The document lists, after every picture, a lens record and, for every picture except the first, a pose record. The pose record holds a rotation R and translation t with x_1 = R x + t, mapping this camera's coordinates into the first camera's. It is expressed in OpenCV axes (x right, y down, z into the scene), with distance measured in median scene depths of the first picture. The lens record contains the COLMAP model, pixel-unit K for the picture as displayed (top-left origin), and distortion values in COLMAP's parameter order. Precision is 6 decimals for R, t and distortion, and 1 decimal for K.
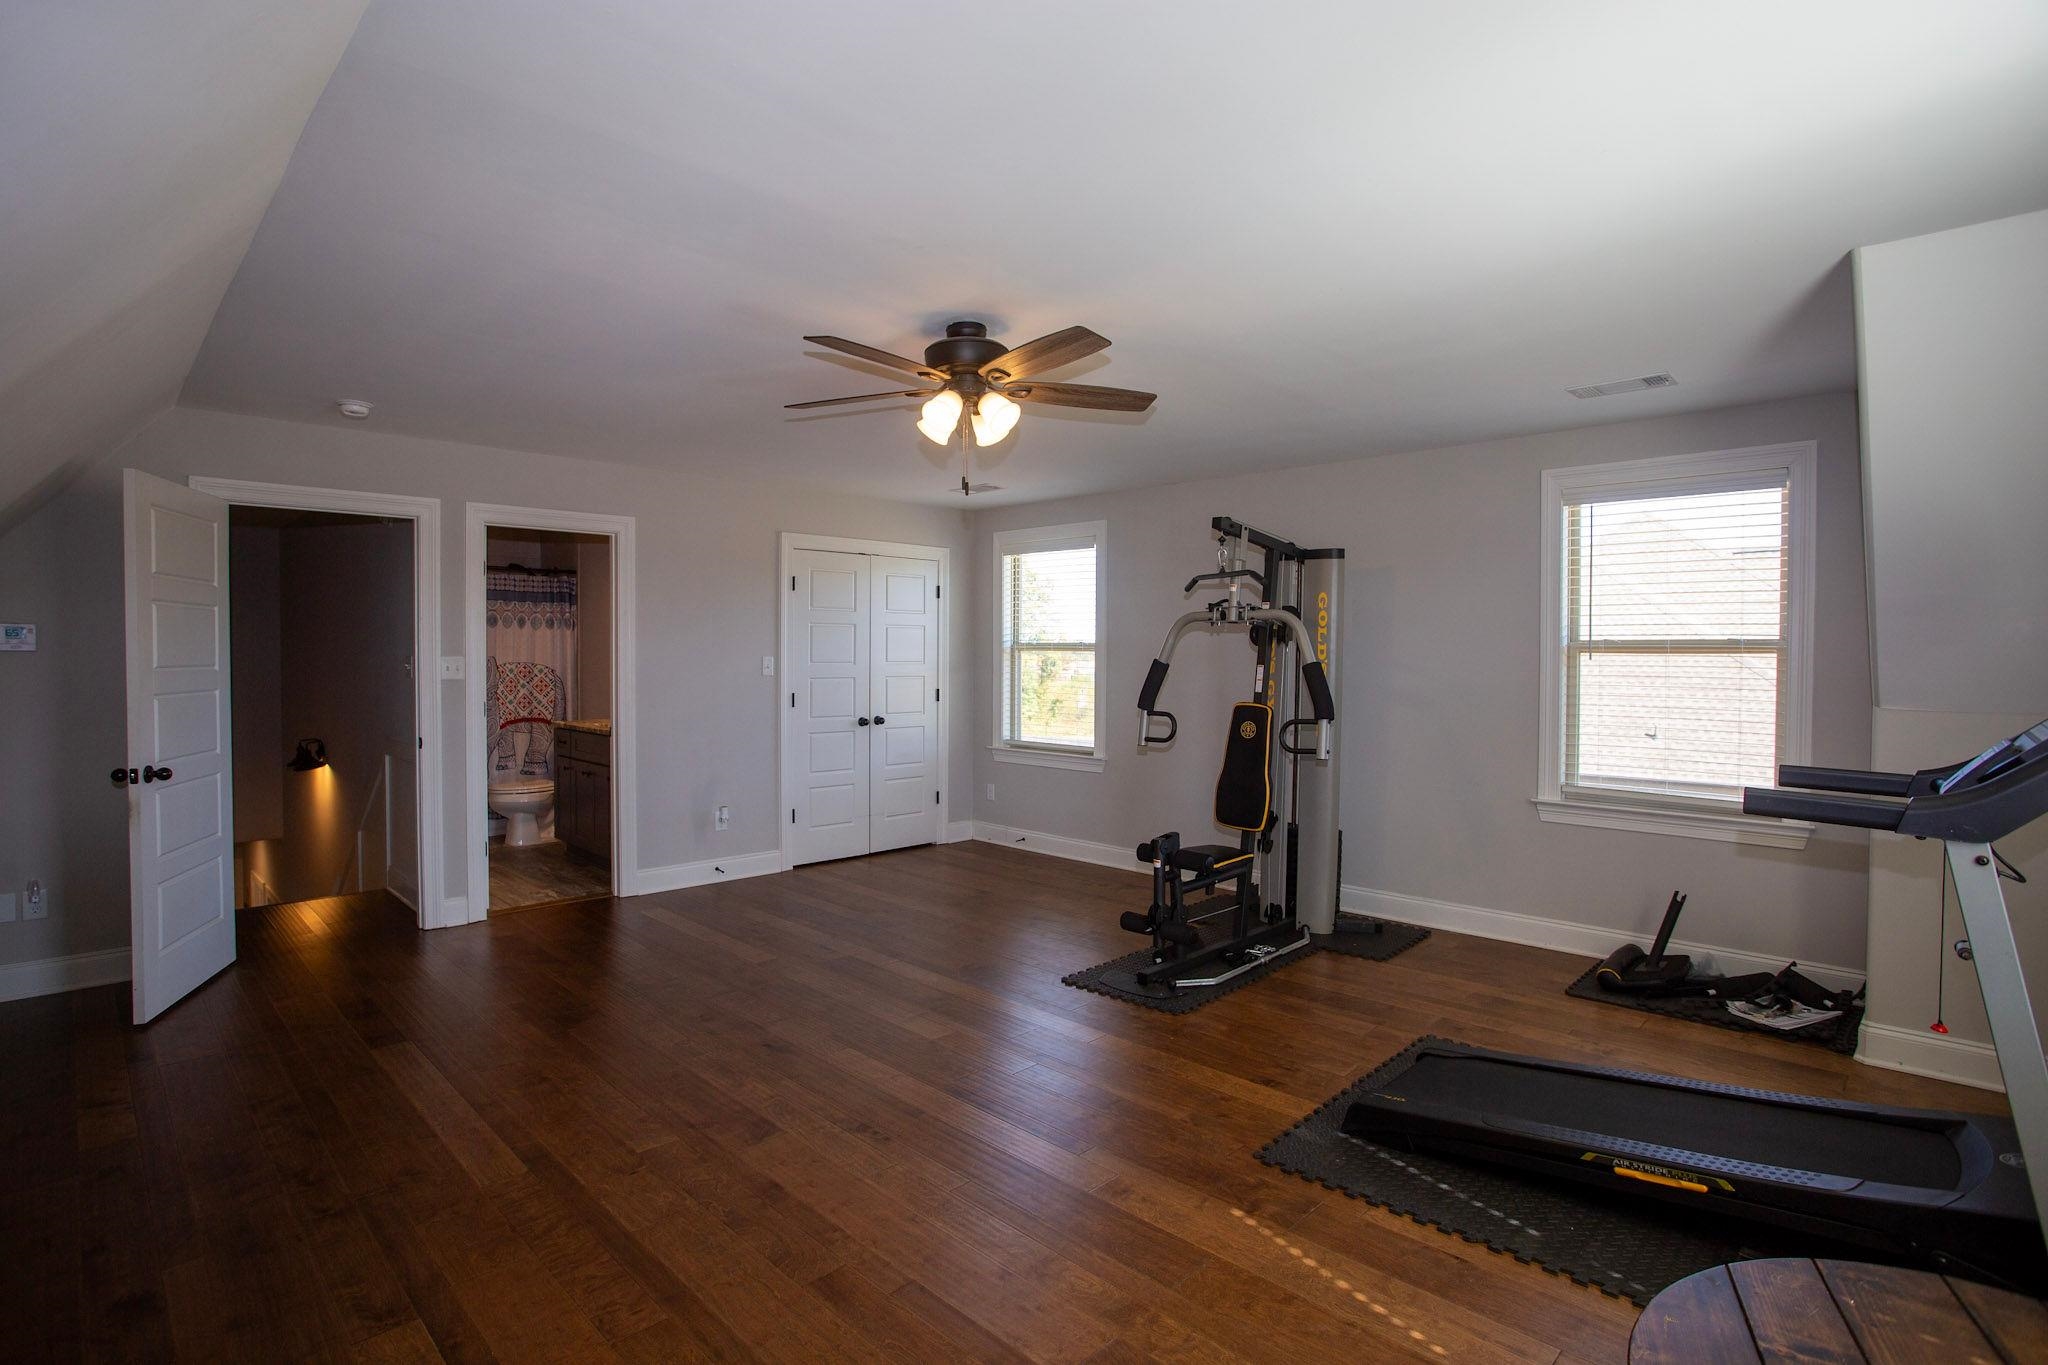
lens RADIAL K [[1002.5, 0, 1011.5], [0, 1002.5, 673.7], [0, 0, 1]] dist [-0.047331, 0.008089]
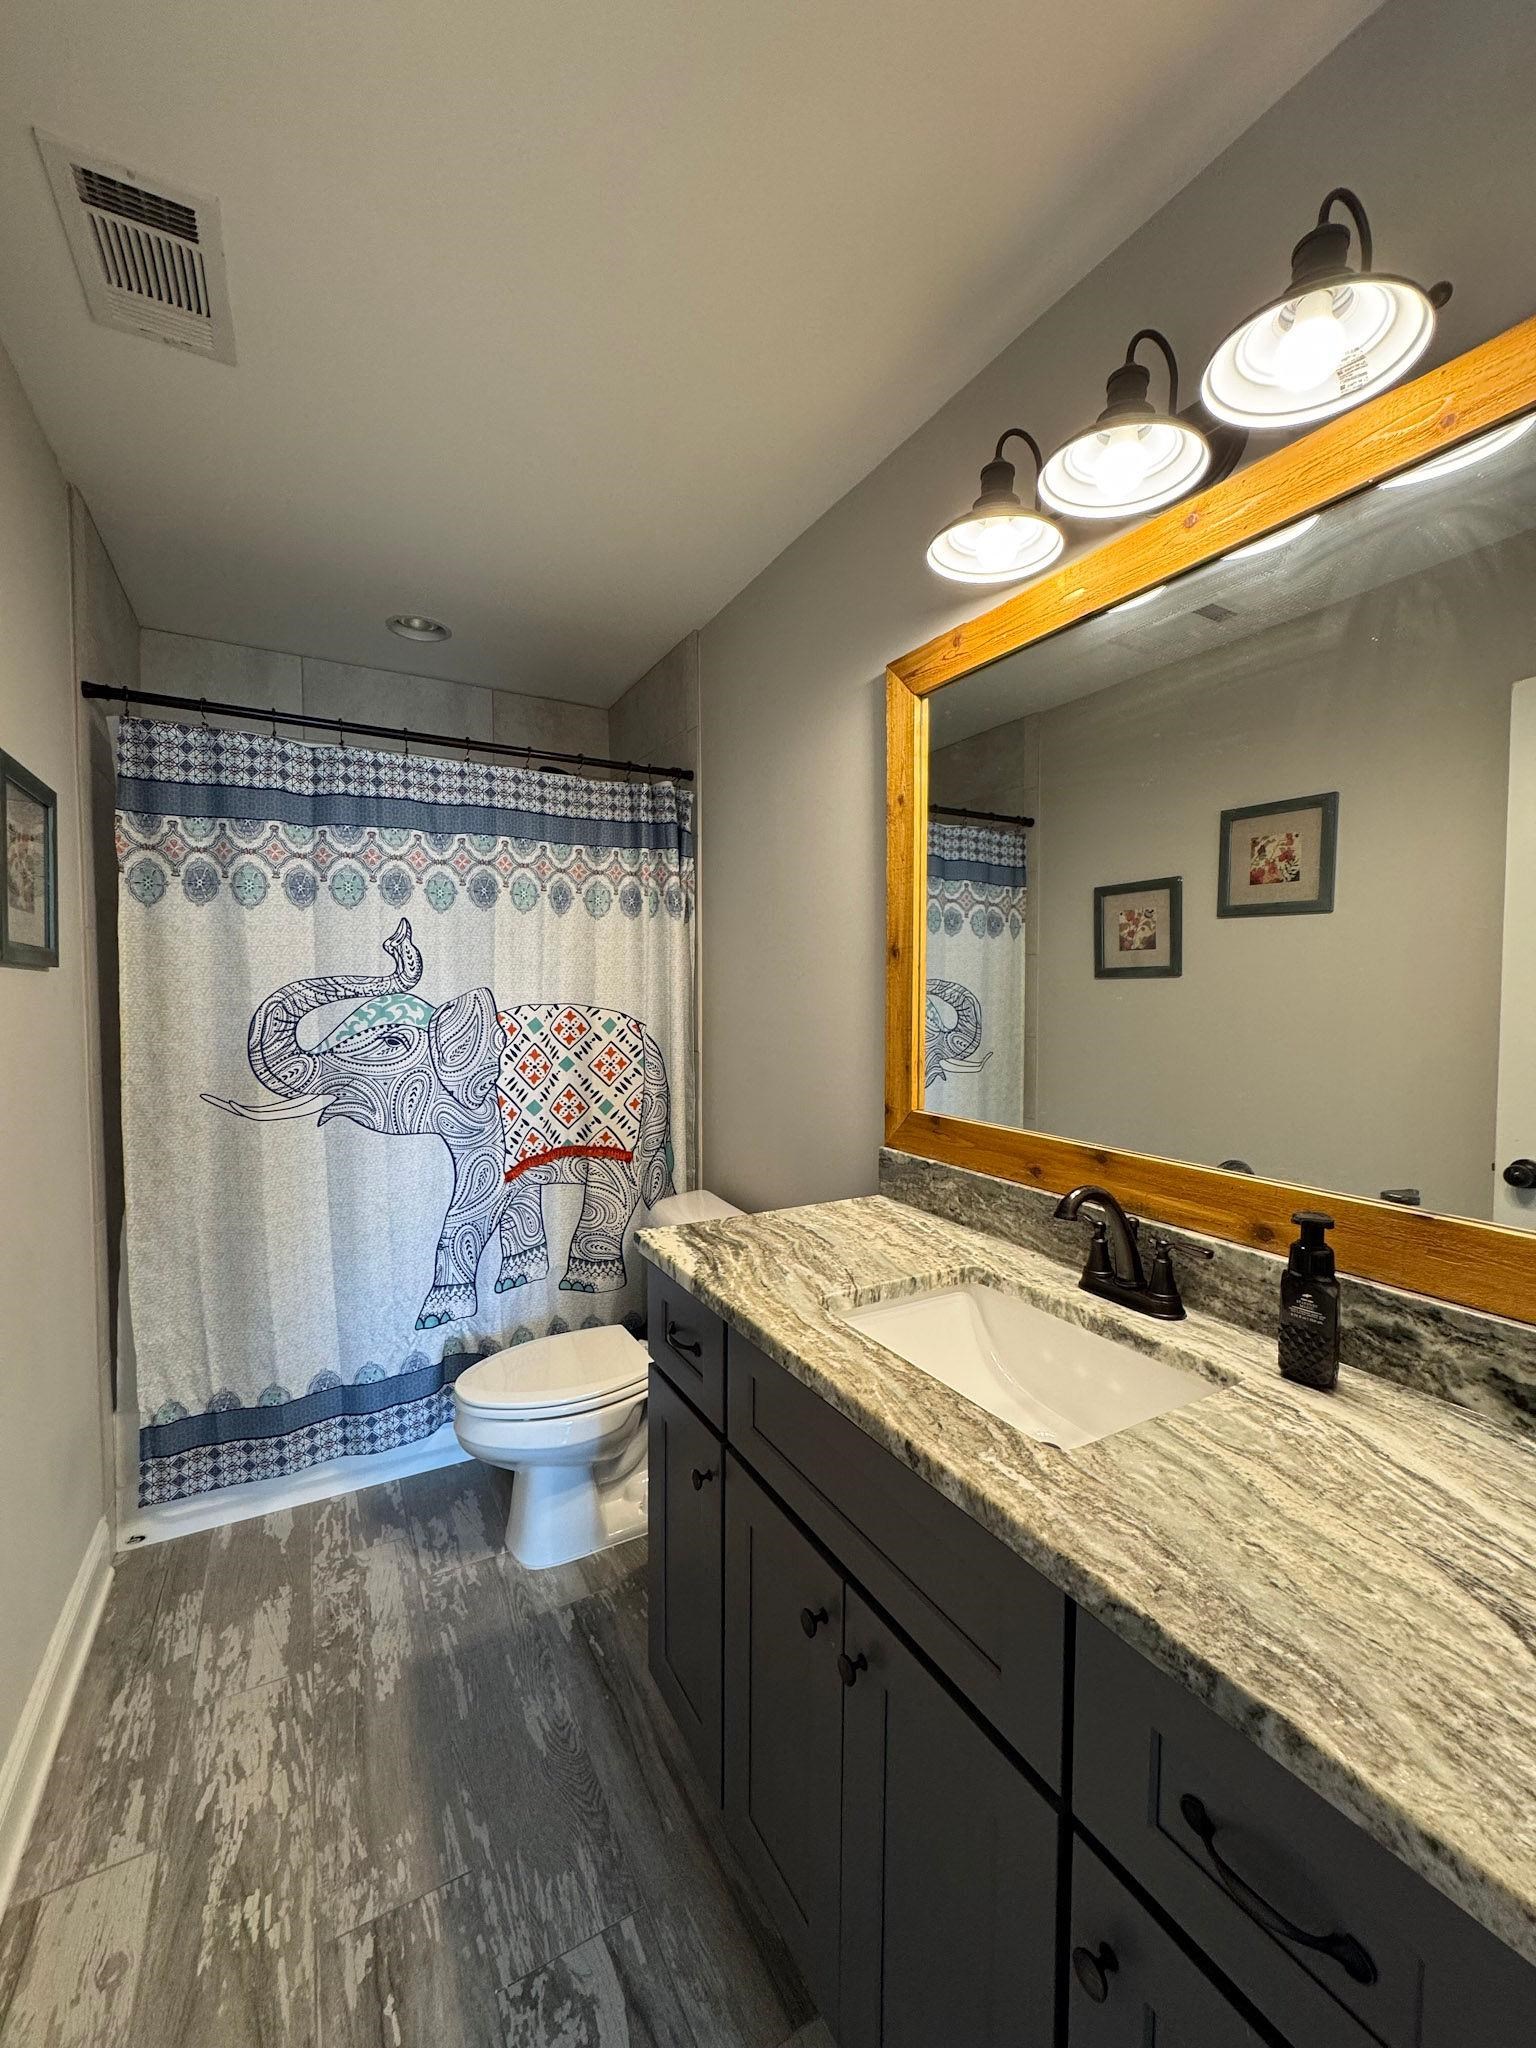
lens RADIAL K [[820.2, 0, 776.3], [0, 820.2, 1020.0], [0, 0, 1]] dist [-0.000382, -0.000012]
pose [[0.968758, 0.009718, -0.247817, -0.333130], [-0.004367, 0.999745, 0.022133, -0.012103], [0.247969, -0.020360, 0.968554, 0.708984]]
